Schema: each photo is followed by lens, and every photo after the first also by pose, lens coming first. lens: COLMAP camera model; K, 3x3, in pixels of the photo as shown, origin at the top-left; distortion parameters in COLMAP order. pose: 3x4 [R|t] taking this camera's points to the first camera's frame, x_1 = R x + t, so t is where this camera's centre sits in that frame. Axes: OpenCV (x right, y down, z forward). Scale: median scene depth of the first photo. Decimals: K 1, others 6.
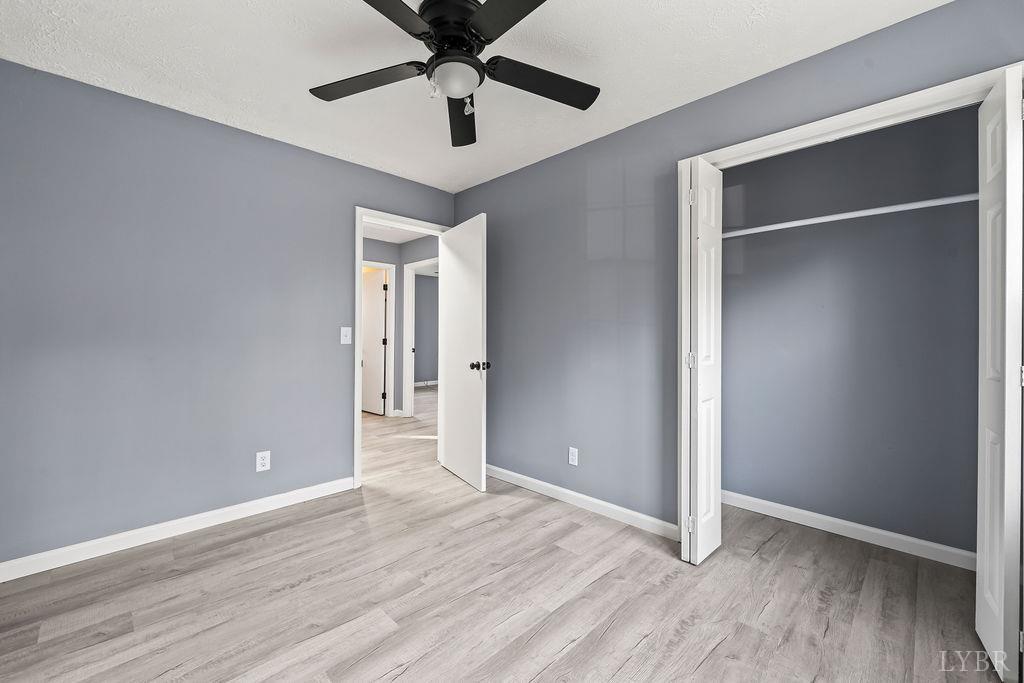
lens RADIAL K [[420.7, 0, 519.9], [0, 420.7, 331.2], [0, 0, 1]] dist [-0.000378, -0.000180]
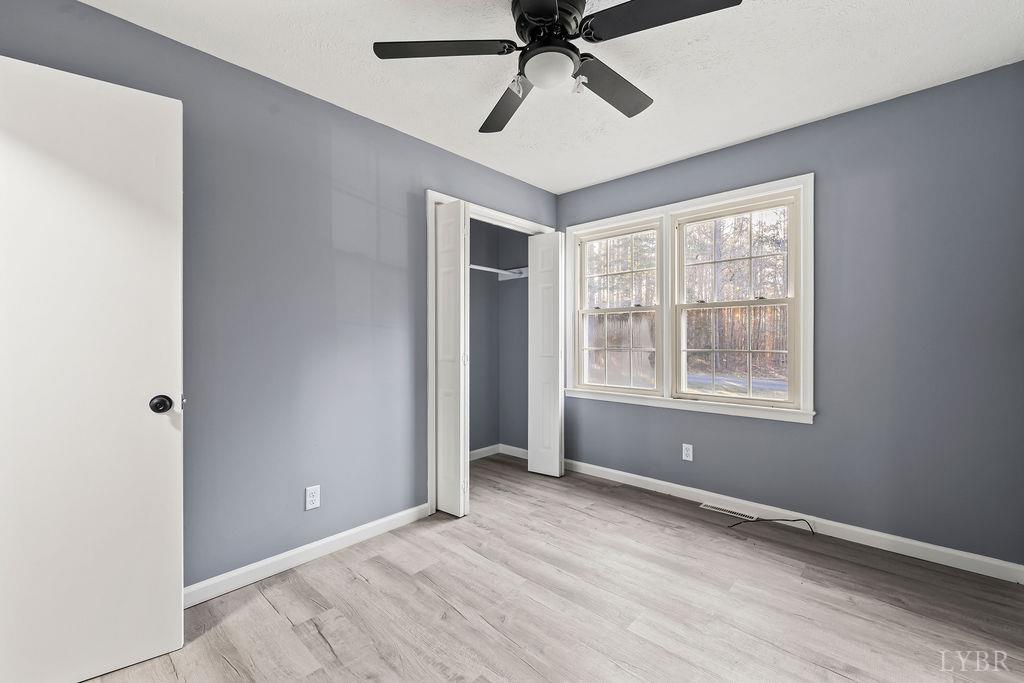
lens RADIAL K [[420.7, 0, 515.8], [0, 420.7, 338.6], [0, 0, 1]] dist [-0.000378, -0.000180]
pose [[-0.030308, 0.000408, 0.999541, -0.981380], [-0.001627, 0.999999, -0.000457, 0.011140], [-0.999539, -0.001640, -0.030307, 0.978712]]
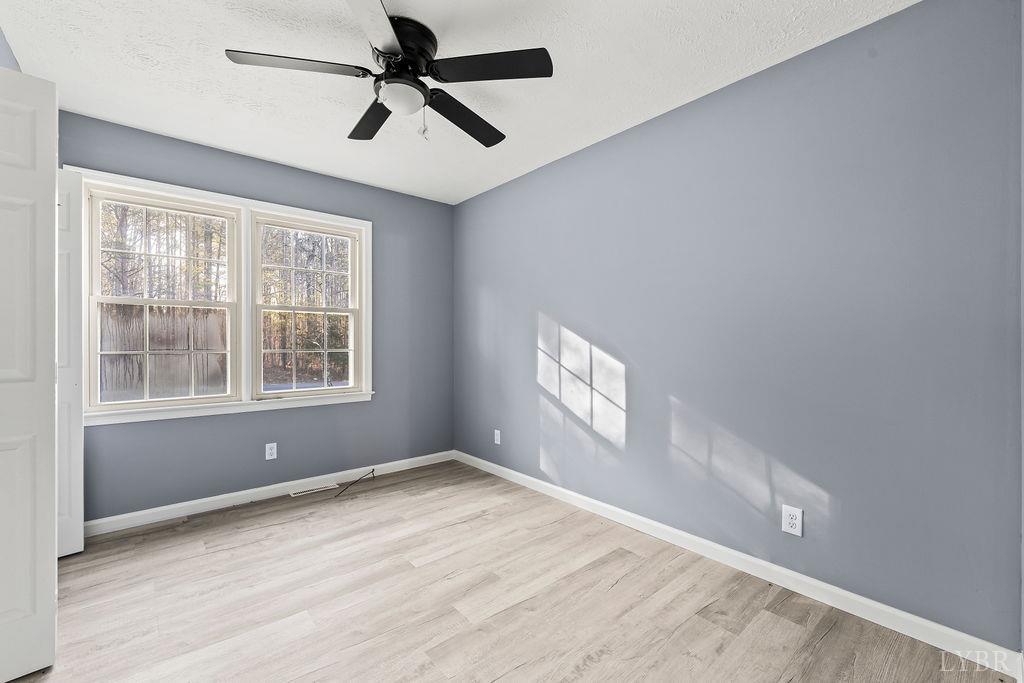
lens RADIAL K [[420.7, 0, 507.3], [0, 420.7, 341.0], [0, 0, 1]] dist [-0.000378, -0.000180]
pose [[-0.995376, -0.004493, 0.095954, -0.461364], [-0.004843, 0.999982, -0.003415, 0.017733], [-0.095937, -0.003864, -0.995380, 1.804729]]
